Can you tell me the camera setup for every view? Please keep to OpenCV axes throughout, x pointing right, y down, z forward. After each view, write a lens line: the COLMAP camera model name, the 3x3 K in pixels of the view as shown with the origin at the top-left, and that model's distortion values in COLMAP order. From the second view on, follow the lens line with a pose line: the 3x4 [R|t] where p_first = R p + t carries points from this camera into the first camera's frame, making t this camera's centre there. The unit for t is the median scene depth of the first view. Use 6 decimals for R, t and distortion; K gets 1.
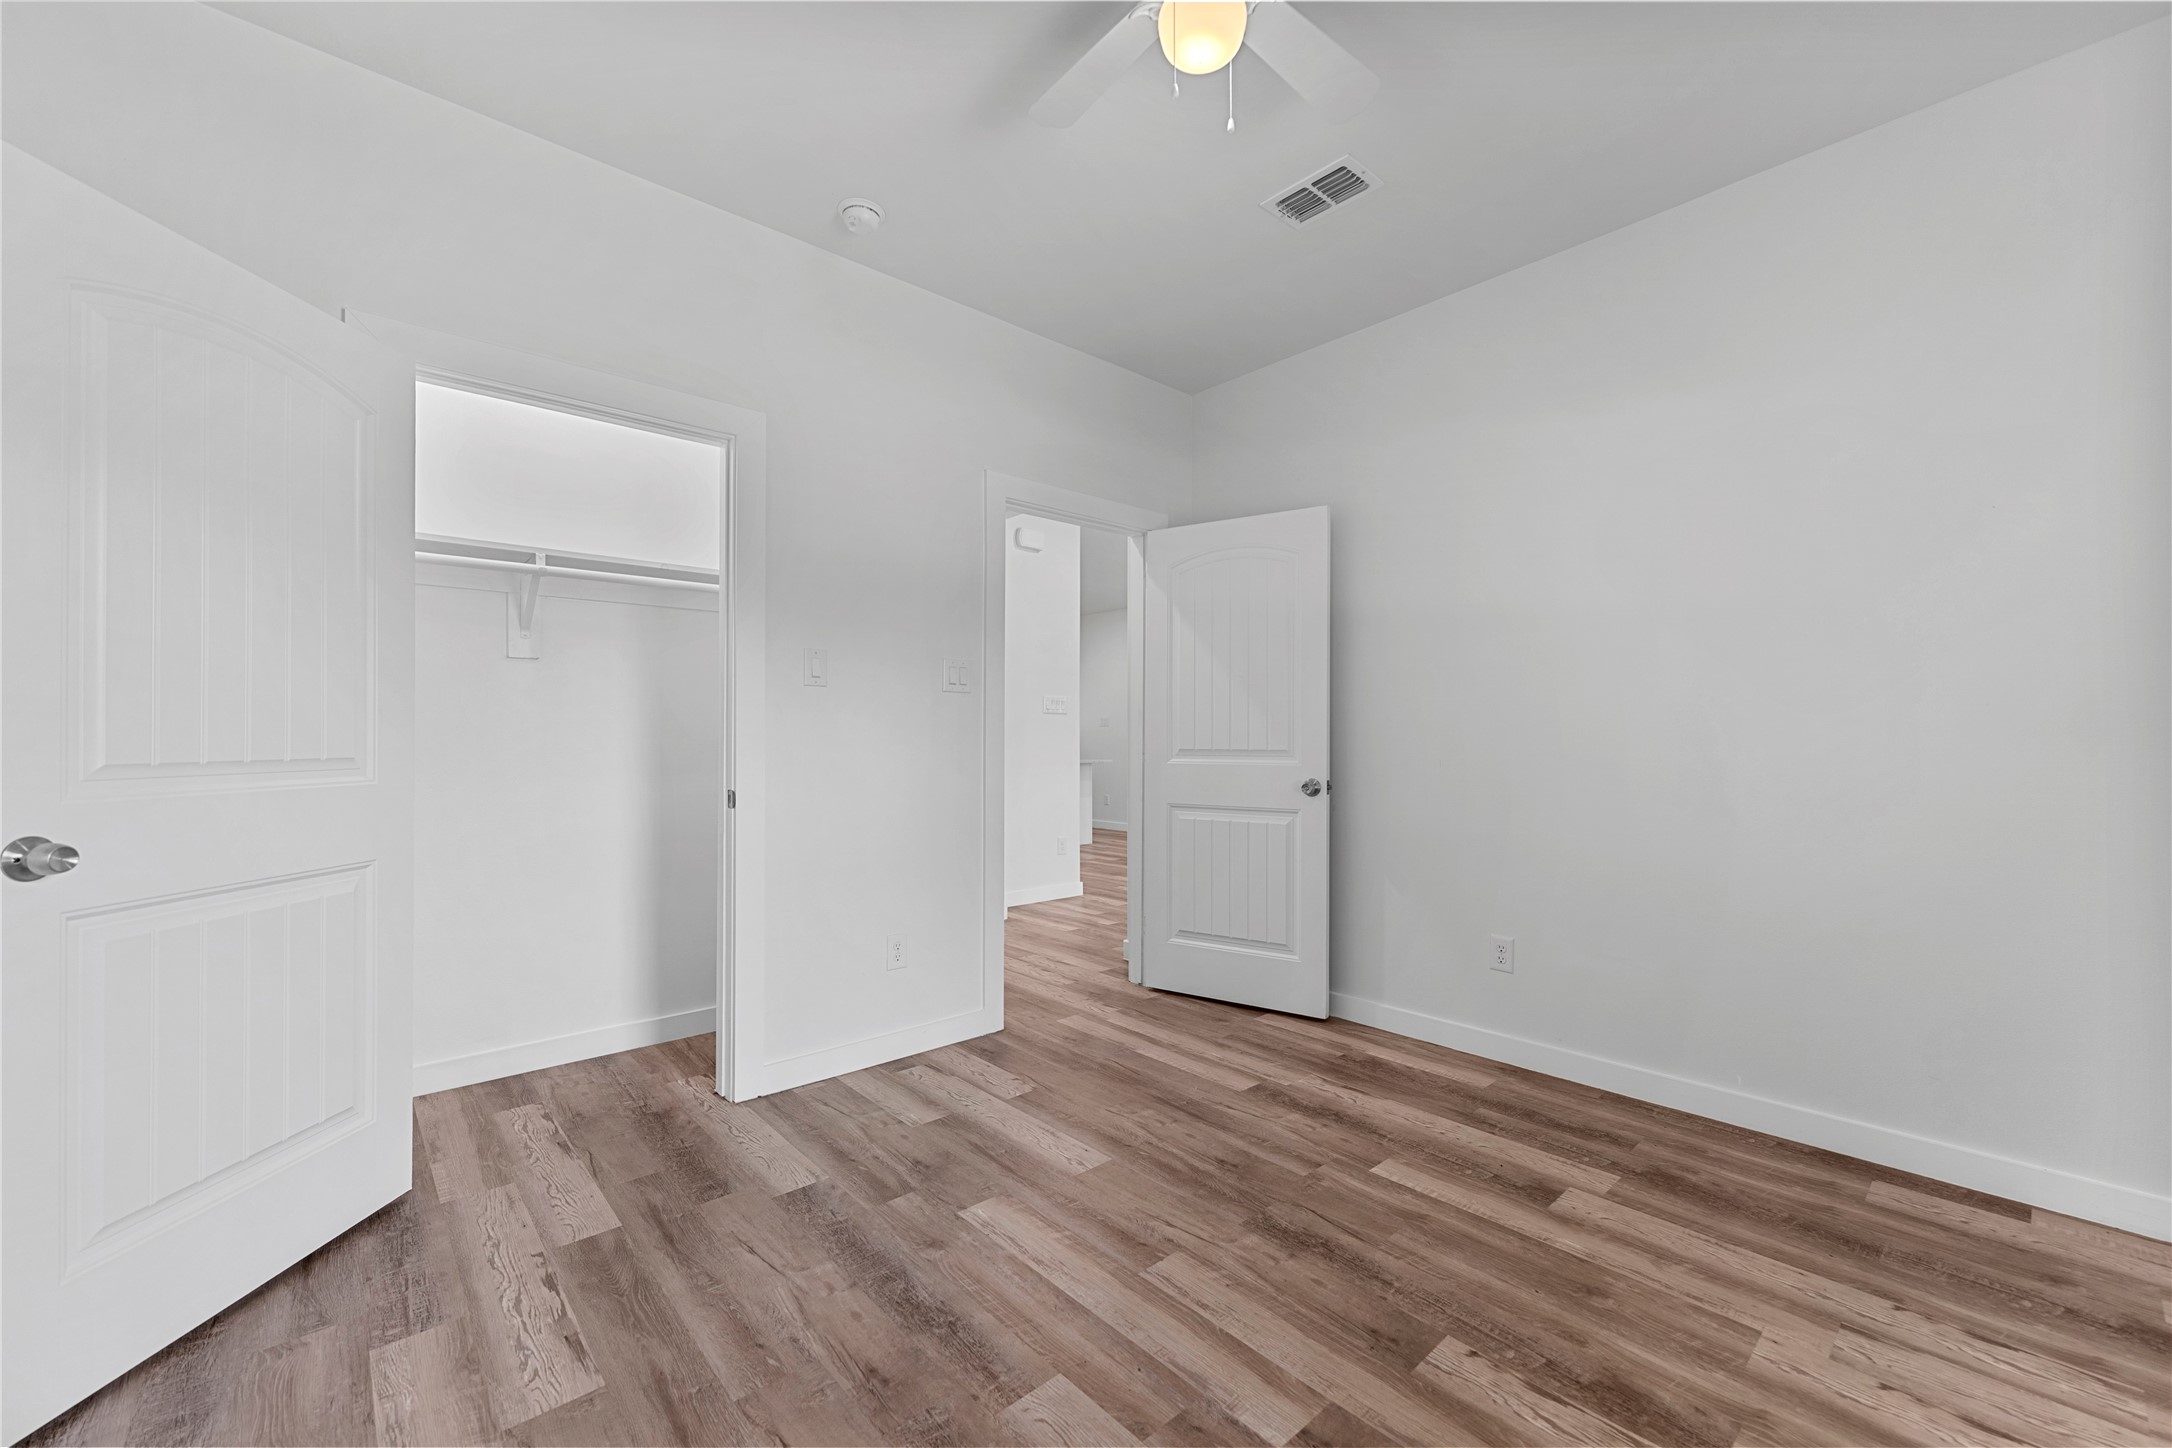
lens RADIAL K [[875.8, 0, 1079.4], [0, 875.8, 722.2], [0, 0, 1]] dist [0.001528, 0.000592]
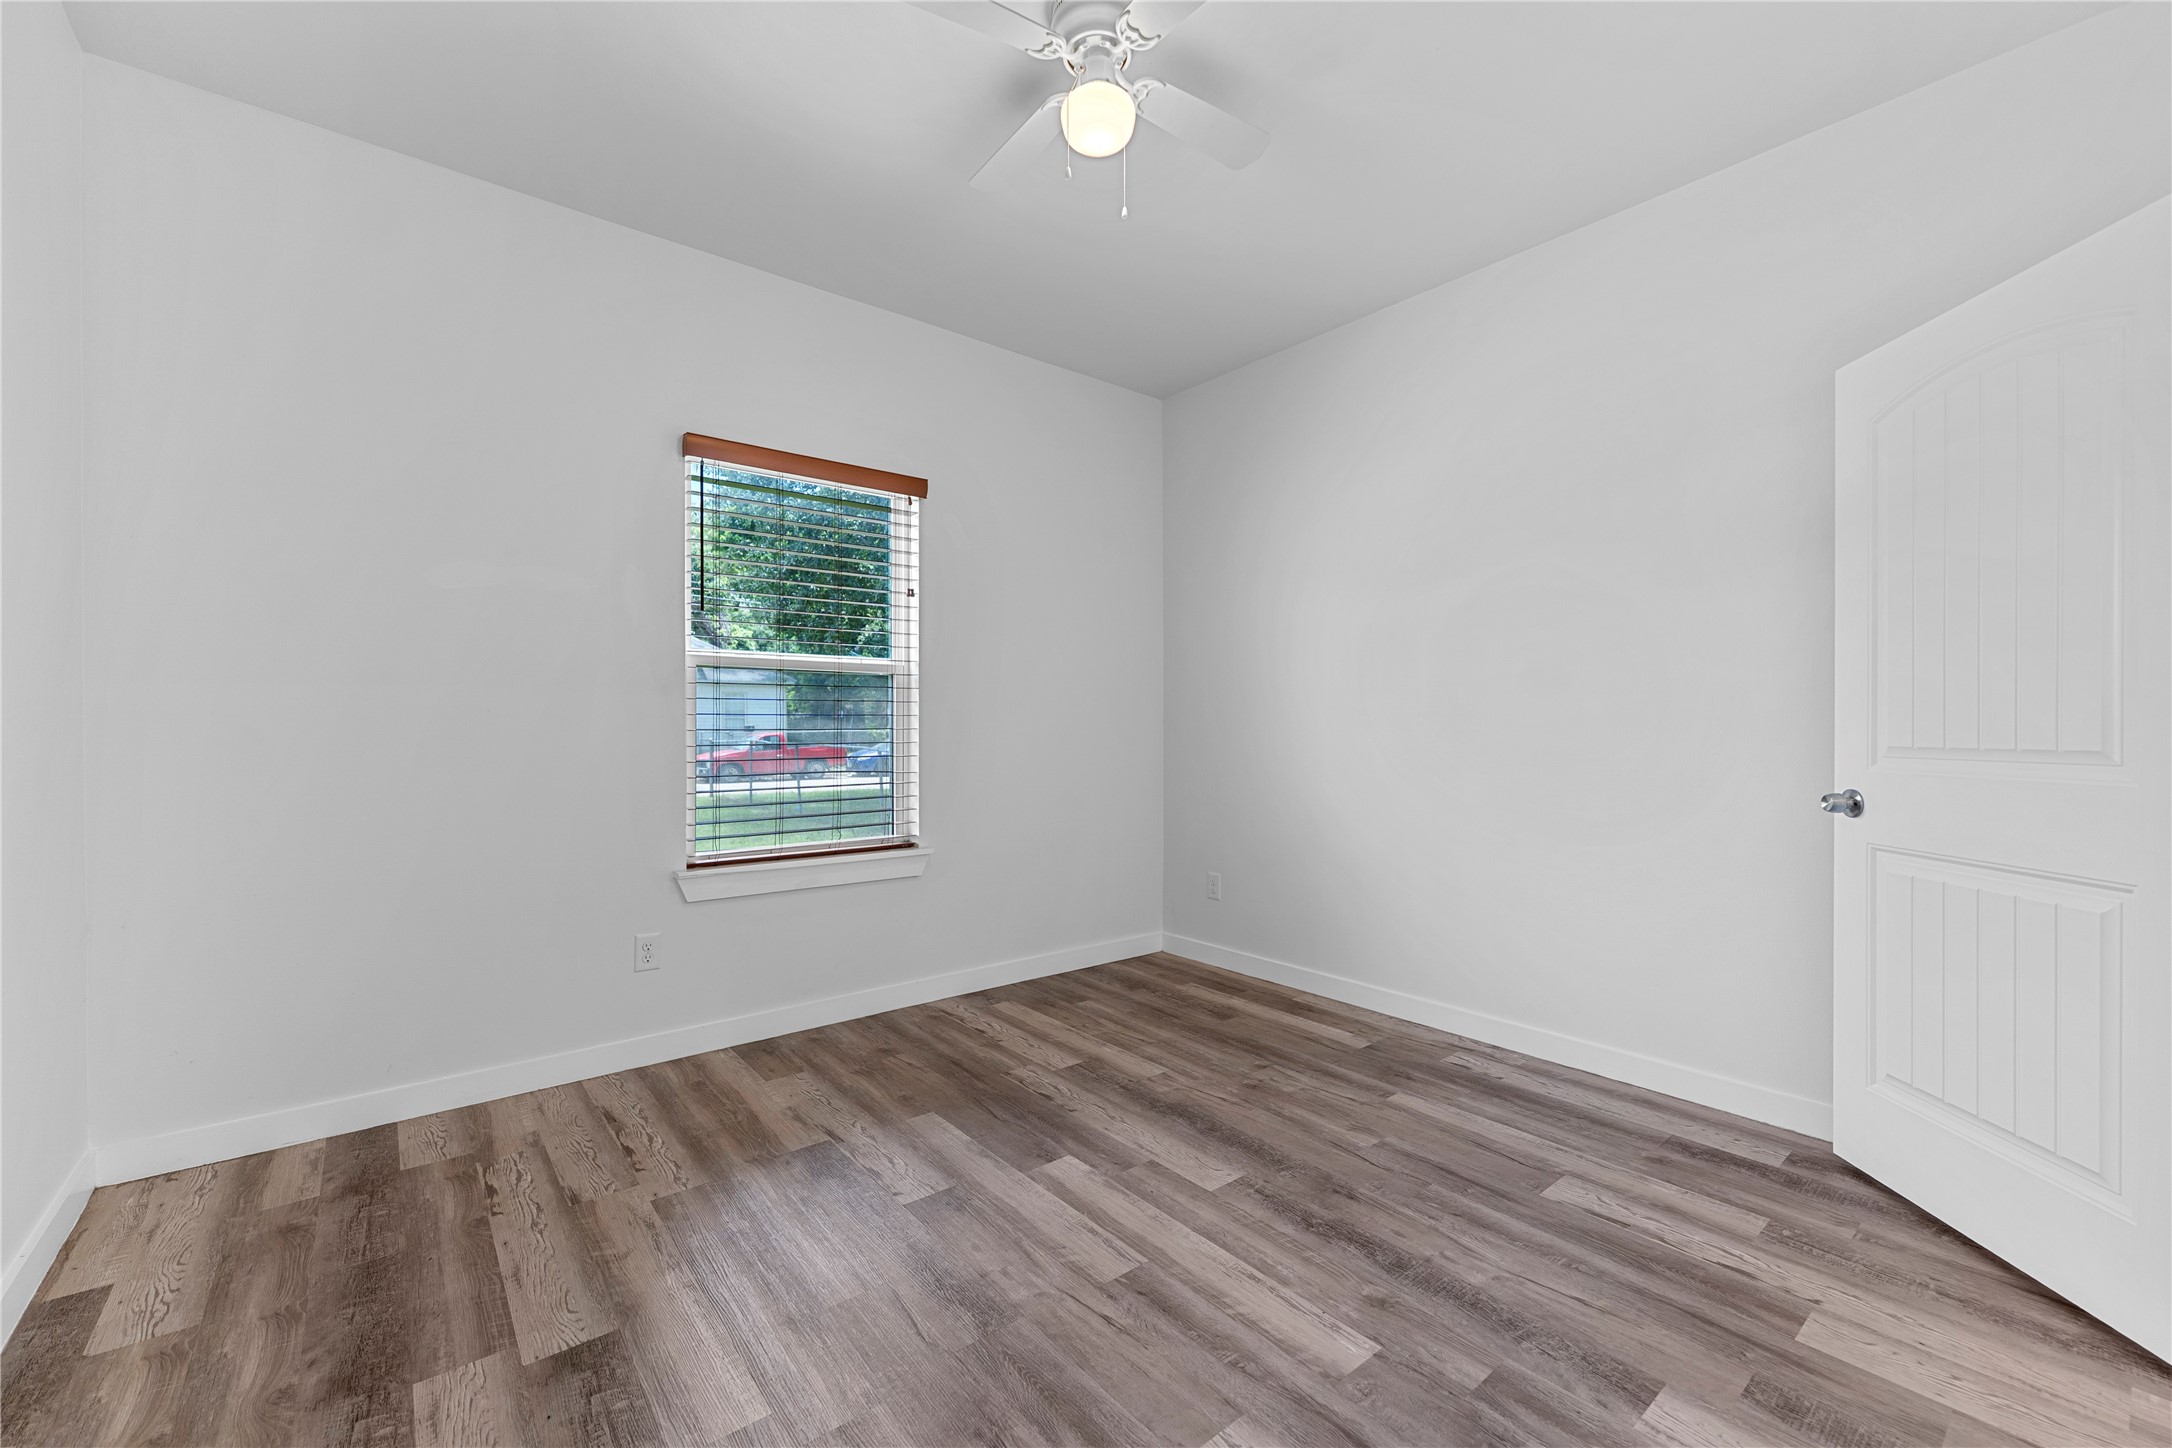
lens RADIAL K [[875.8, 0, 1092.2], [0, 875.8, 730.8], [0, 0, 1]] dist [0.001528, 0.000592]
pose [[-0.999459, -0.002903, 0.032761, 0.099334], [-0.003349, 0.999902, -0.013560, 0.037391], [-0.032718, -0.013663, -0.999371, 1.982951]]
